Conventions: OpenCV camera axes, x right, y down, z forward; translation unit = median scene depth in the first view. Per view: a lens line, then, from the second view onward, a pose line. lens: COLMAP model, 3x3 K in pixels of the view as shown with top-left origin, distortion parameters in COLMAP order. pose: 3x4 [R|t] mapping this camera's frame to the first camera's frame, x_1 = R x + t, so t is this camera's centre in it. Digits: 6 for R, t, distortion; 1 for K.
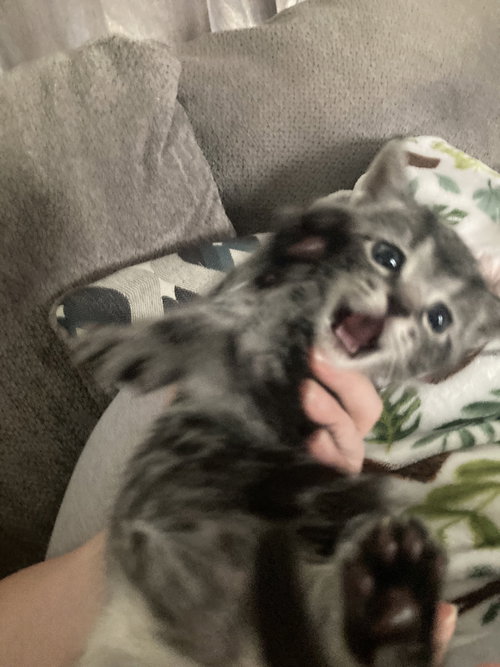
lens RADIAL K [[501.3, 0, 250.0], [0, 501.3, 333.5], [0, 0, 1]] dist [-0.034180, 0.002420]
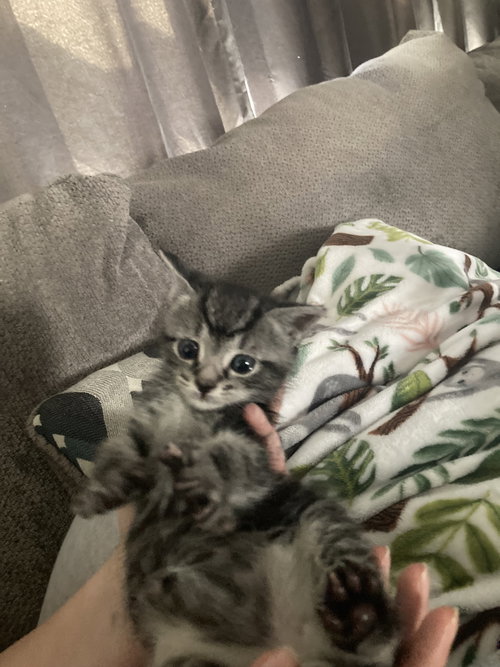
lens RADIAL K [[501.3, 0, 250.0], [0, 501.3, 333.5], [0, 0, 1]] dist [-0.034180, 0.002420]
pose [[0.990289, -0.139003, 0.002615, 0.088291], [0.136702, 0.970132, -0.200389, 0.050172], [0.025317, 0.198801, 0.979713, -0.056924]]
